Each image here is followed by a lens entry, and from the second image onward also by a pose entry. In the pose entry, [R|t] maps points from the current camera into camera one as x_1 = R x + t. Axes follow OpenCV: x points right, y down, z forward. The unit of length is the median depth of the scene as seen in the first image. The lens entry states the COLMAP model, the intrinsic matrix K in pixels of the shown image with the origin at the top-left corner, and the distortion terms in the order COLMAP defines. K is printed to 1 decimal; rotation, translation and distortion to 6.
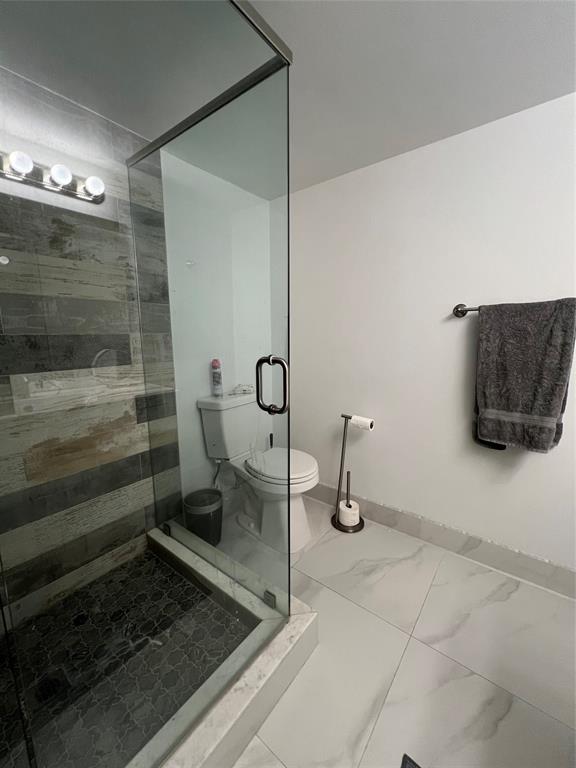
lens RADIAL K [[308.6, 0, 289.5], [0, 308.6, 382.1], [0, 0, 1]] dist [0.000554, -0.000863]
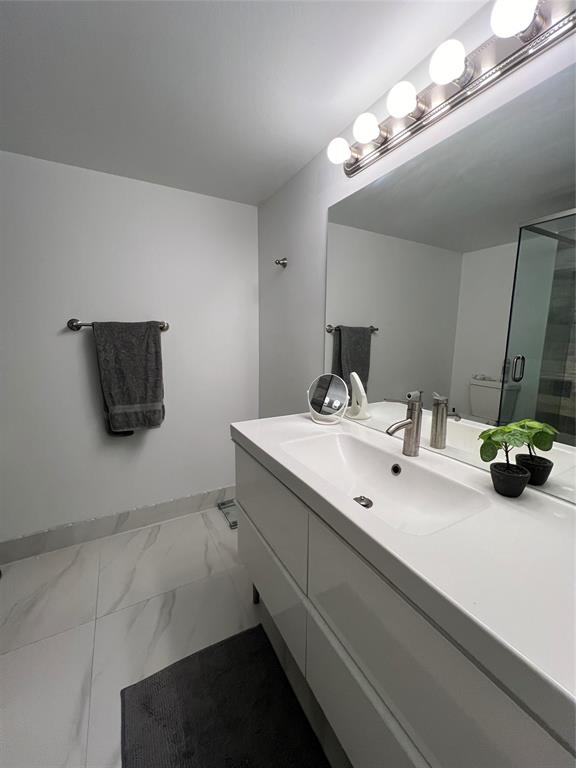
lens RADIAL K [[308.6, 0, 287.6], [0, 308.6, 382.8], [0, 0, 1]] dist [0.000554, -0.000863]
pose [[0.393935, -0.138921, 0.908579, -0.205763], [0.140800, 0.985966, 0.089706, -0.019883], [-0.908290, 0.092589, 0.407966, -0.147567]]
